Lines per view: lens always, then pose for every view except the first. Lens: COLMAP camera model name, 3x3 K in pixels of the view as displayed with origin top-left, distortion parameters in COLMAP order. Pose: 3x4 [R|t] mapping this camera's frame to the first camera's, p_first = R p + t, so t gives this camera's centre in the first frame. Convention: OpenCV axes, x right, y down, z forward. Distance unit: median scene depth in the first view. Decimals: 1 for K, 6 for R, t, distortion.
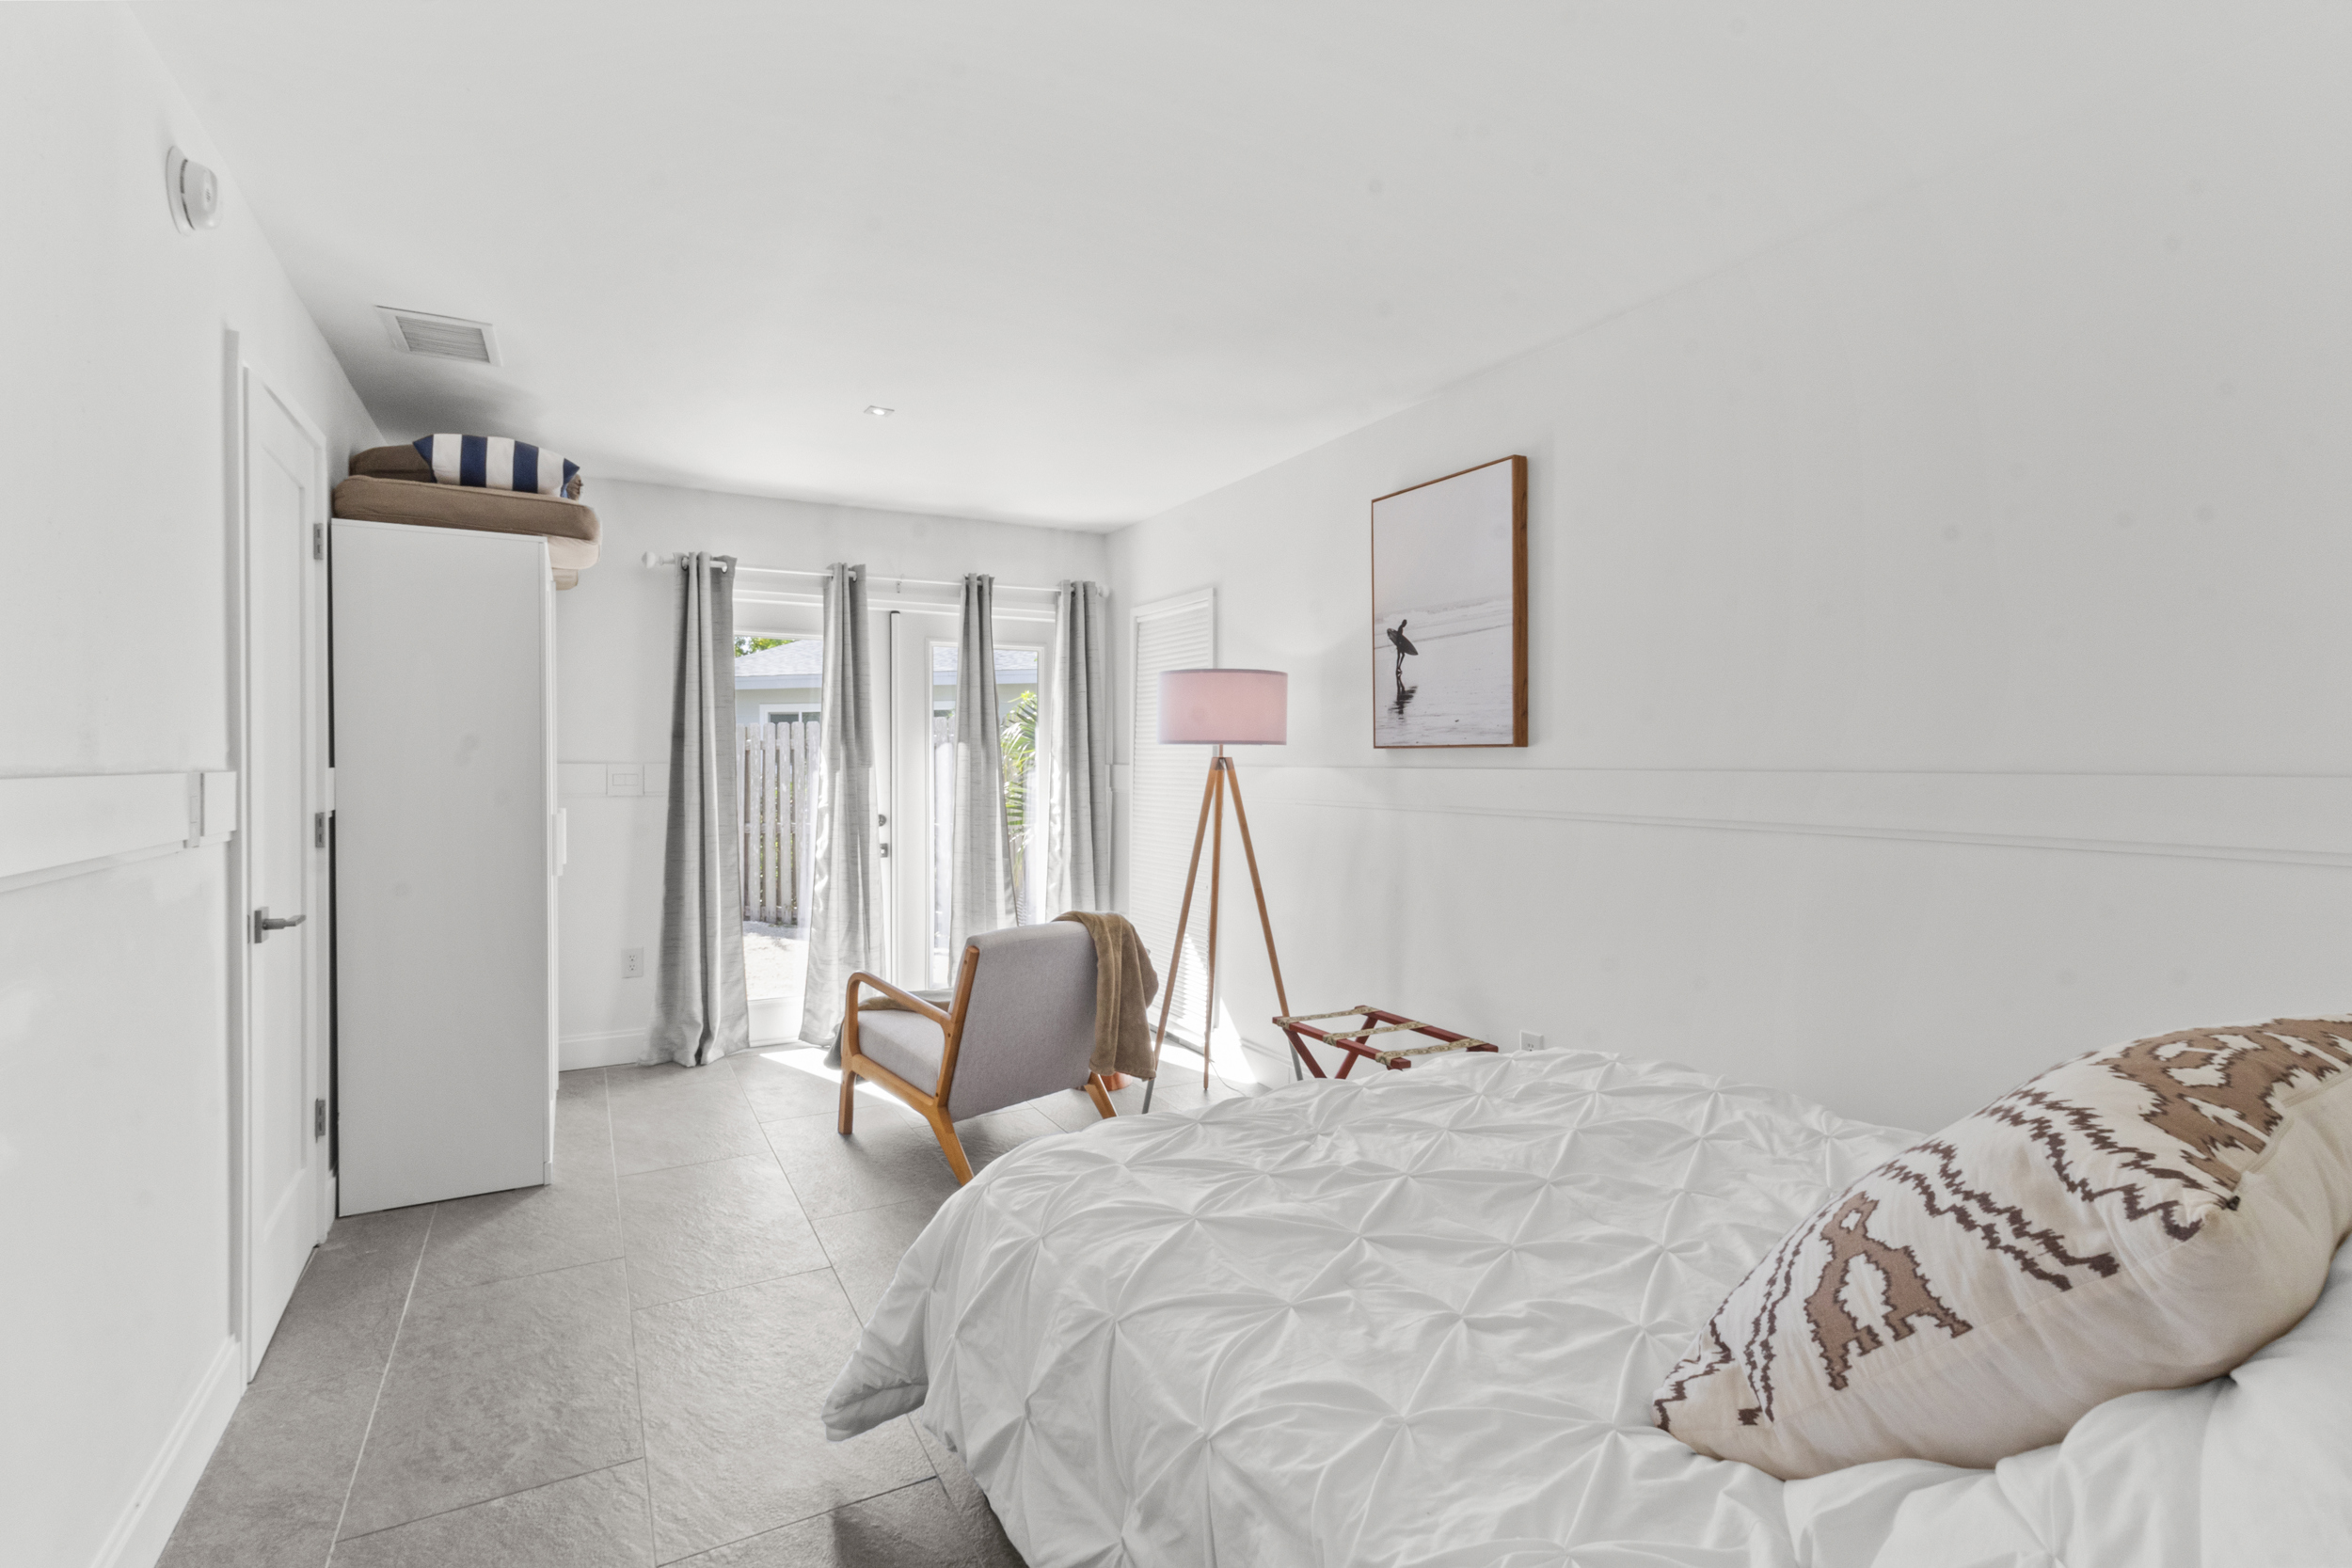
lens RADIAL K [[1089.1, 0, 1178.7], [0, 1089.1, 751.0], [0, 0, 1]] dist [0.002433, -0.000079]
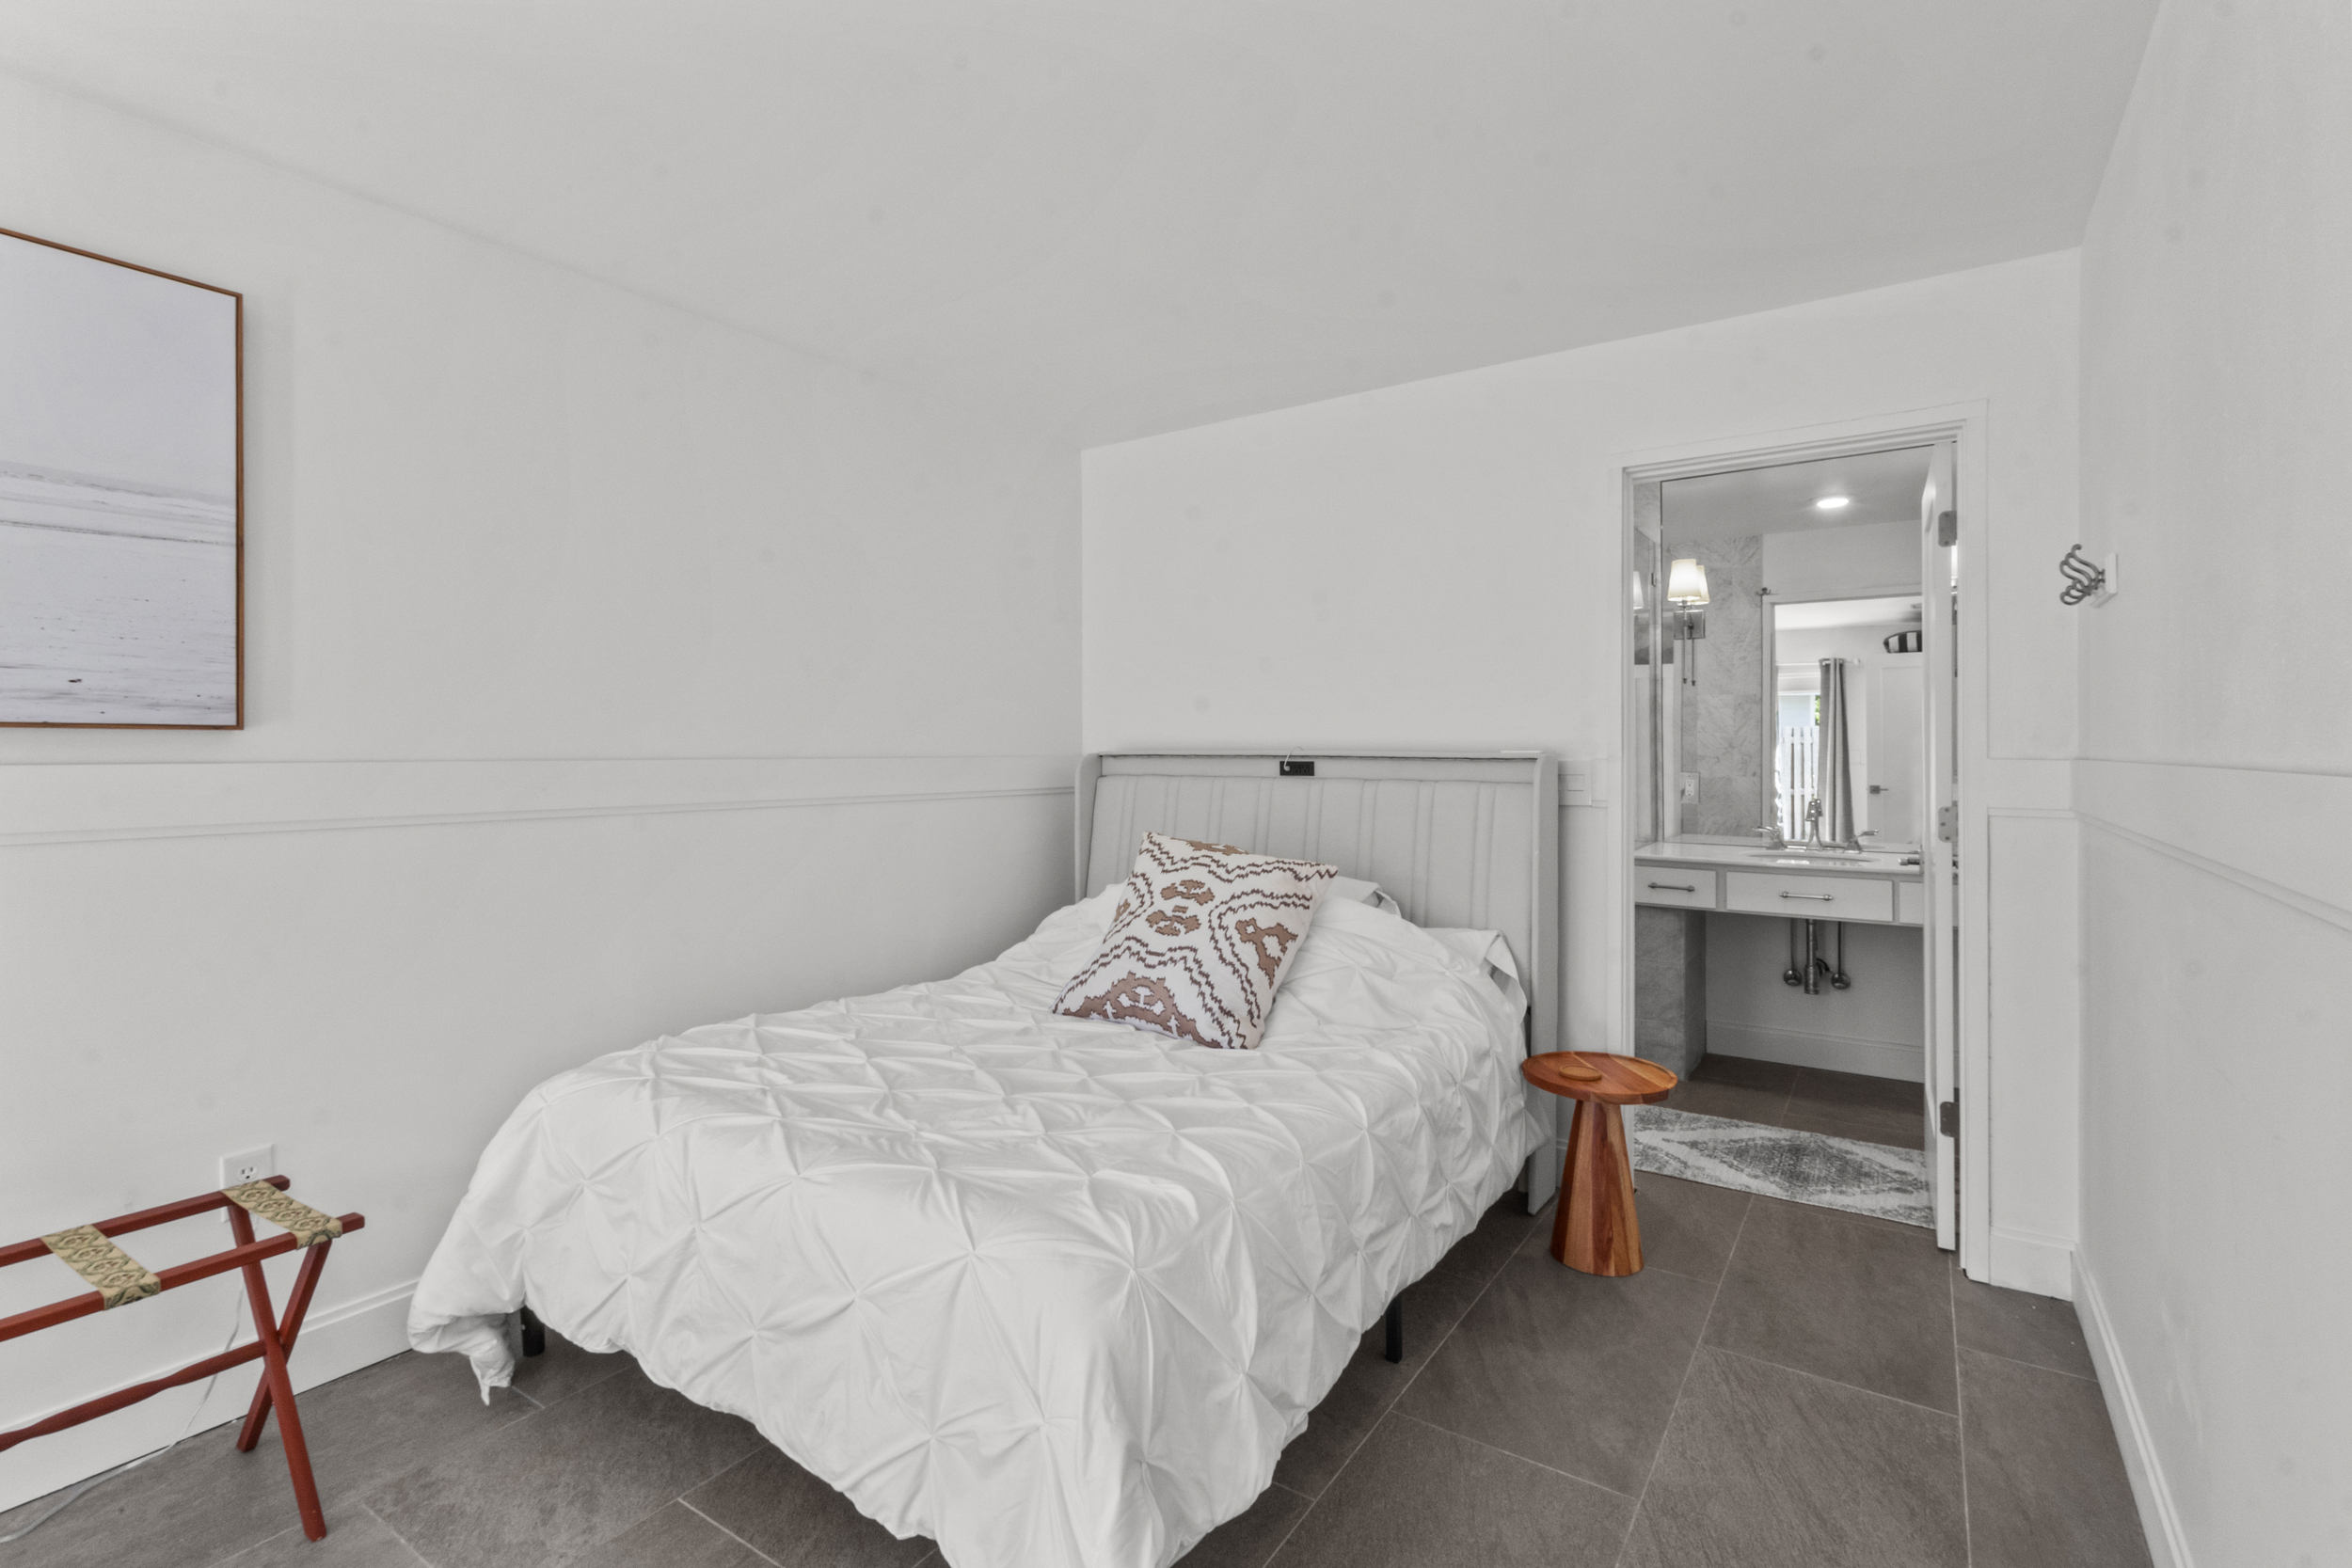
lens RADIAL K [[1089.1, 0, 1178.7], [0, 1089.1, 751.0], [0, 0, 1]] dist [0.002433, -0.000079]
pose [[-0.452792, -0.004401, 0.891605, -0.546496], [-0.010838, 0.999941, -0.000568, 0.003368], [-0.891550, -0.009921, -0.452813, 0.789611]]
